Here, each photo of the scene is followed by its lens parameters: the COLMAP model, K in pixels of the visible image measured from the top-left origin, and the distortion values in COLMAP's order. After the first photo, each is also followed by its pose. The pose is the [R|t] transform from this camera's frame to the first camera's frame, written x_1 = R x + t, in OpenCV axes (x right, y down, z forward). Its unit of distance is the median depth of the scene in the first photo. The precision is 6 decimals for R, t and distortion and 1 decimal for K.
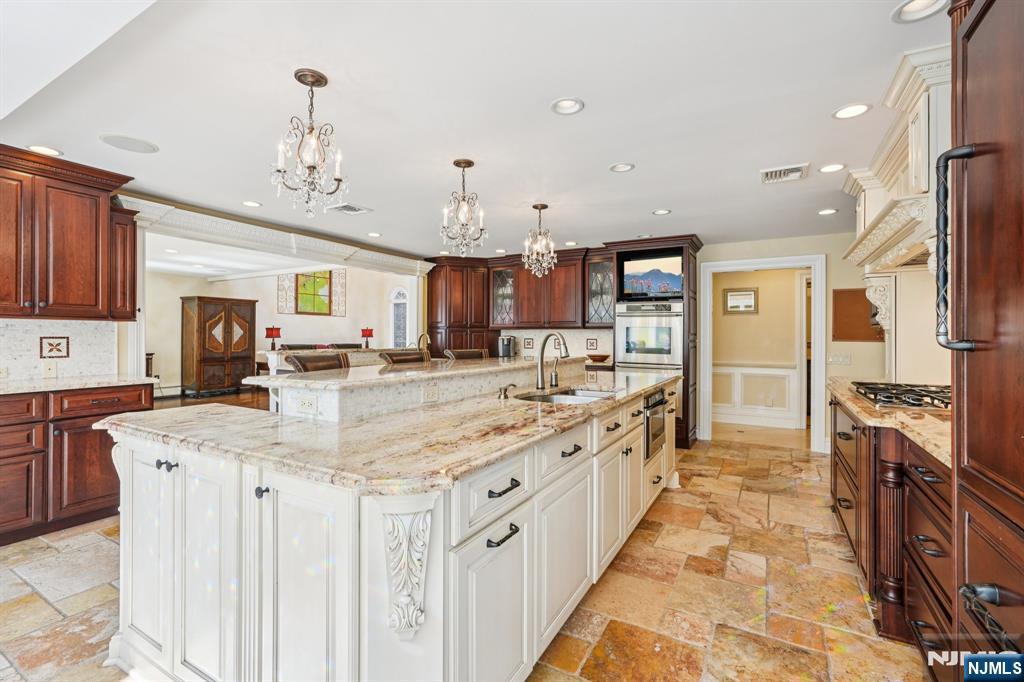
lens RADIAL K [[451.9, 0, 513.2], [0, 451.9, 333.3], [0, 0, 1]] dist [-0.011701, 0.005594]
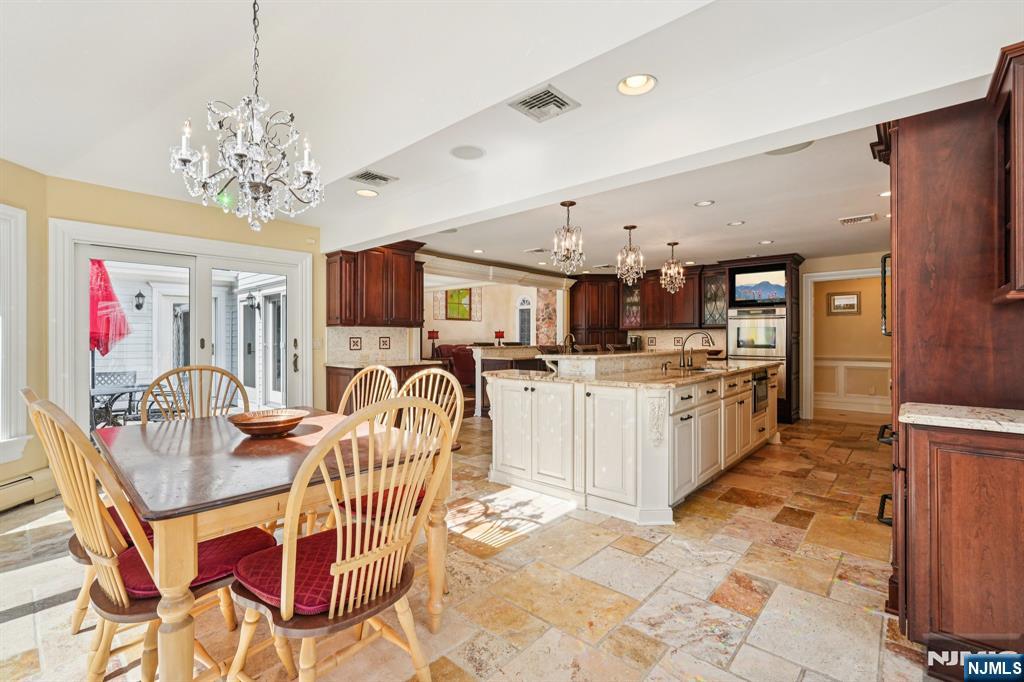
lens RADIAL K [[451.9, 0, 509.6], [0, 451.9, 340.2], [0, 0, 1]] dist [-0.011701, 0.005594]
pose [[0.977021, -0.005776, -0.213064, -0.132596], [0.008314, 0.999905, 0.011016, 0.003864], [0.212980, -0.012534, 0.976976, -0.470602]]
